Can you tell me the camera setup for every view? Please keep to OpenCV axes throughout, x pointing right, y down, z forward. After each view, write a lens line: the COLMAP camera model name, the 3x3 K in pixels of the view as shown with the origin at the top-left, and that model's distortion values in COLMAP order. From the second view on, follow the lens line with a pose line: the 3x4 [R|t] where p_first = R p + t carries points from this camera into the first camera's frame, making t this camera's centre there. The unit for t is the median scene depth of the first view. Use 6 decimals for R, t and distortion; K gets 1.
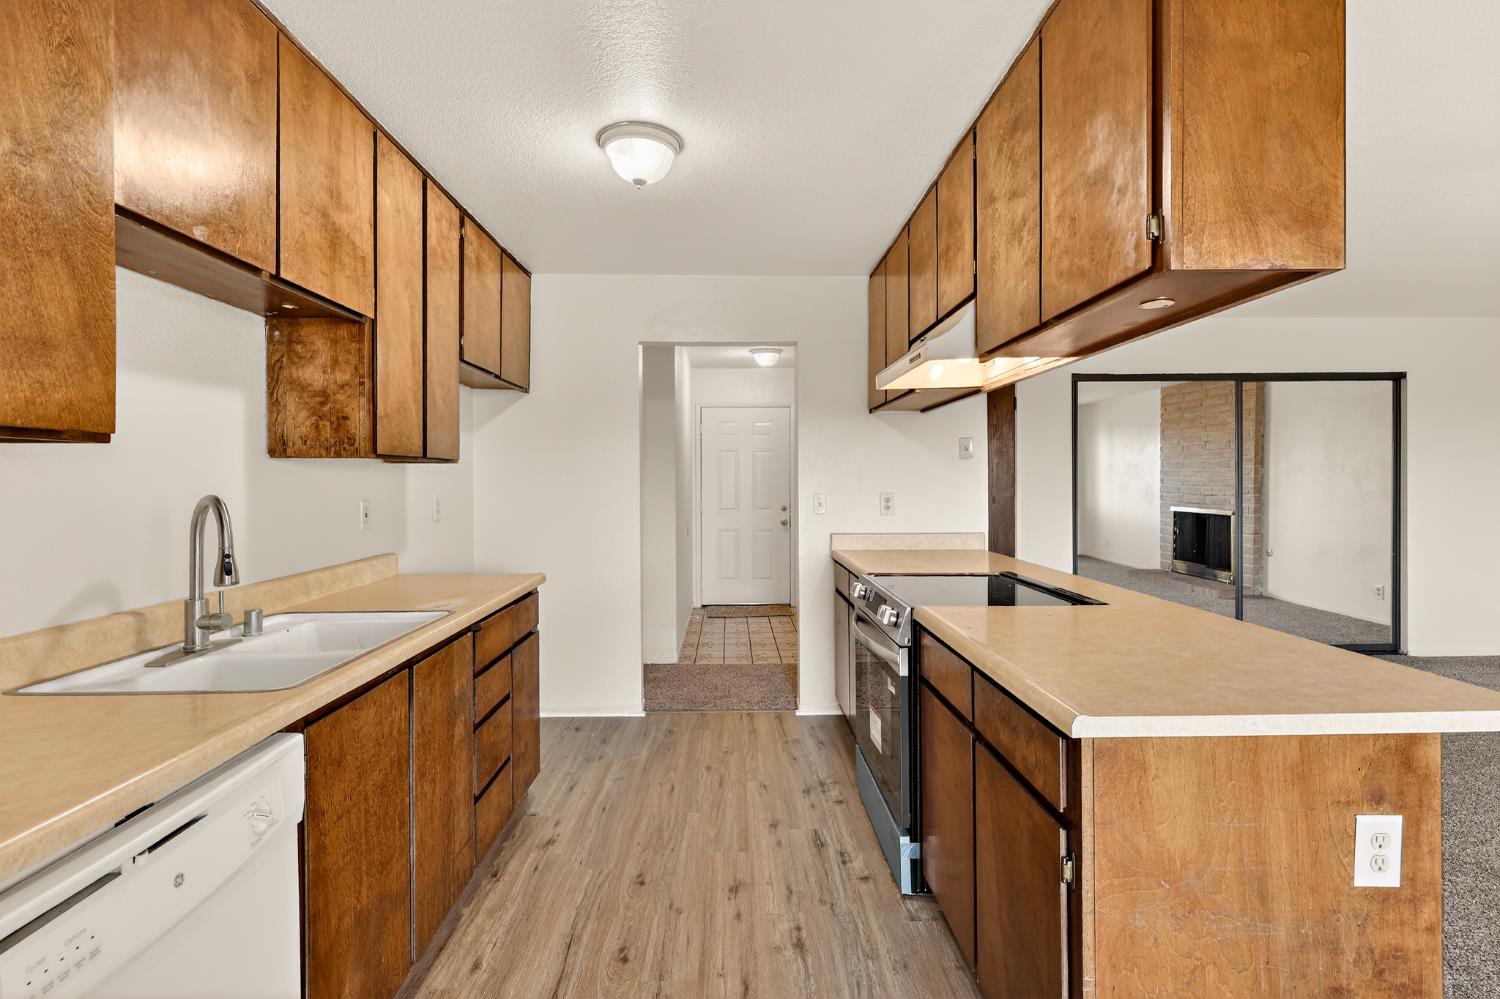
lens RADIAL K [[707.4, 0, 743.7], [0, 707.4, 479.0], [0, 0, 1]] dist [-0.001273, 0.000380]
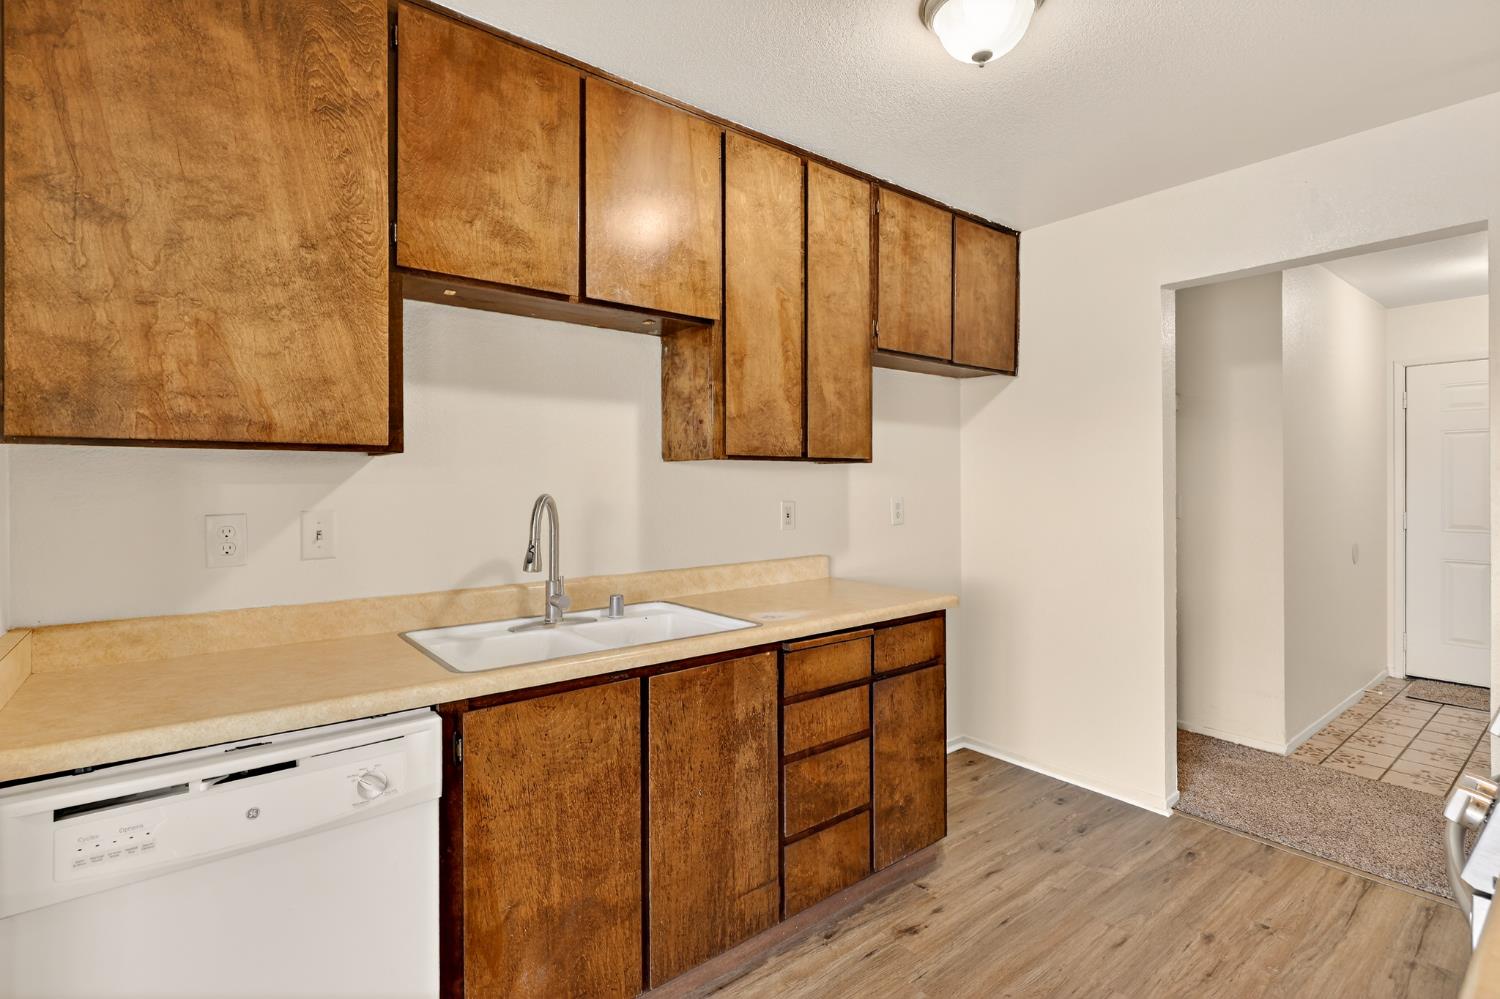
lens RADIAL K [[708.6, 0, 742.4], [0, 708.6, 482.4], [0, 0, 1]] dist [0.000147, 0.000061]
pose [[0.599850, 0.001693, -0.800111, 0.302348], [0.001496, 0.999994, 0.003237, -0.000067], [0.800111, -0.003138, 0.599843, 0.426505]]
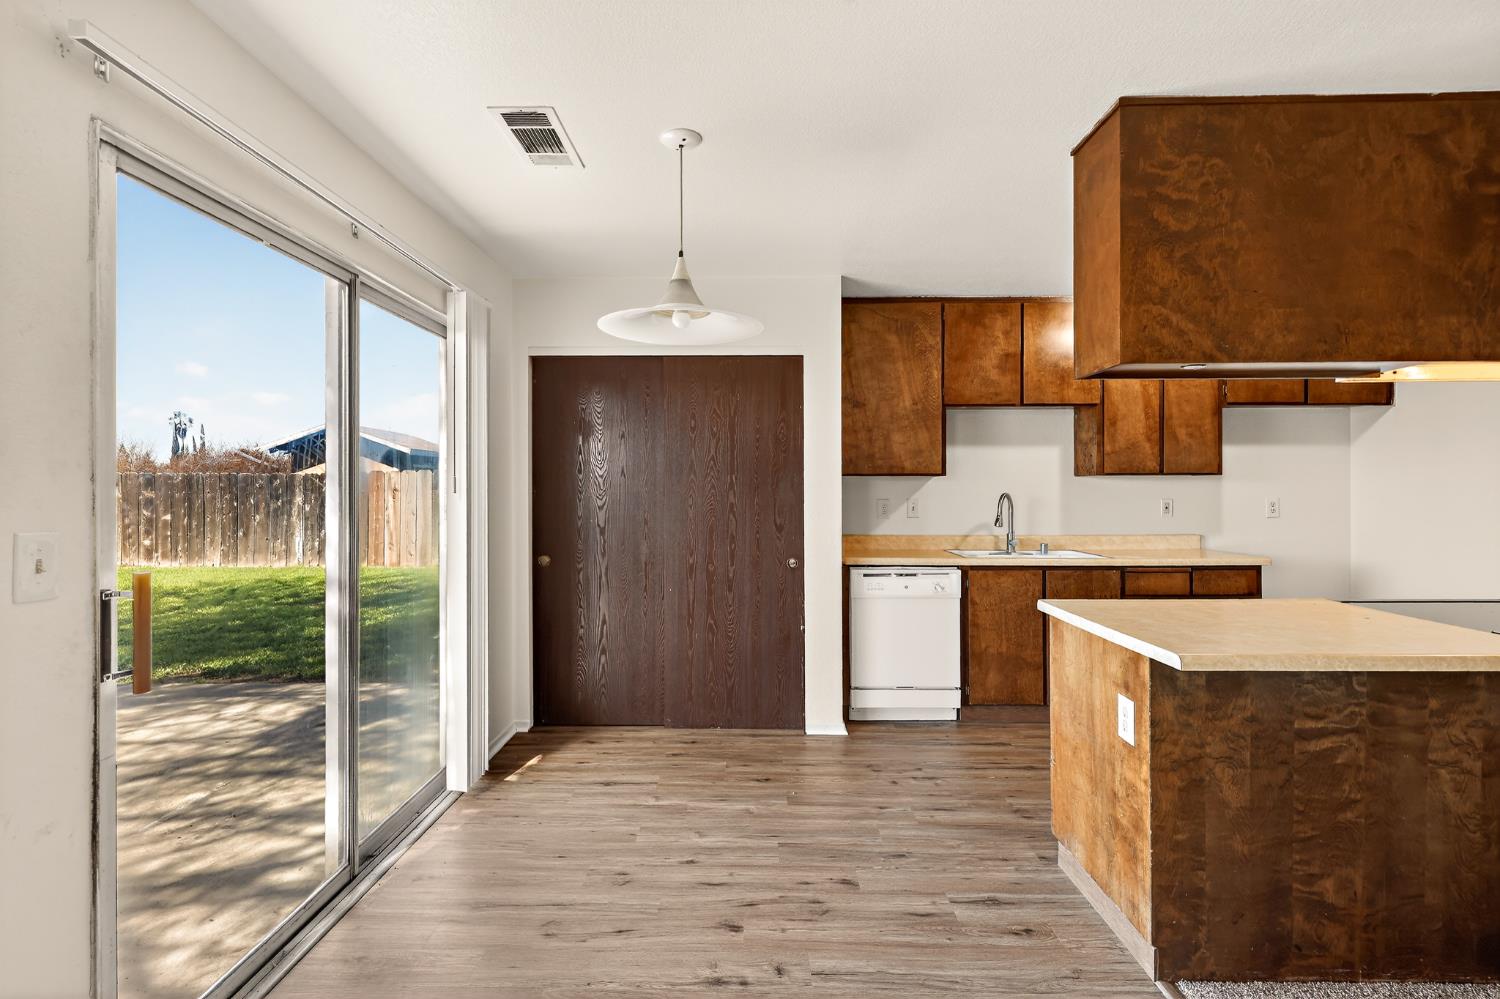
lens RADIAL K [[734.3, 0, 746.3], [0, 734.3, 482.7], [0, 0, 1]] dist [0.034971, 0.000082]
pose [[-0.033122, 0.000994, -0.999451, 1.539005], [0.003579, 0.999993, 0.000876, -0.015494], [0.999445, -0.003548, -0.033125, 0.103920]]
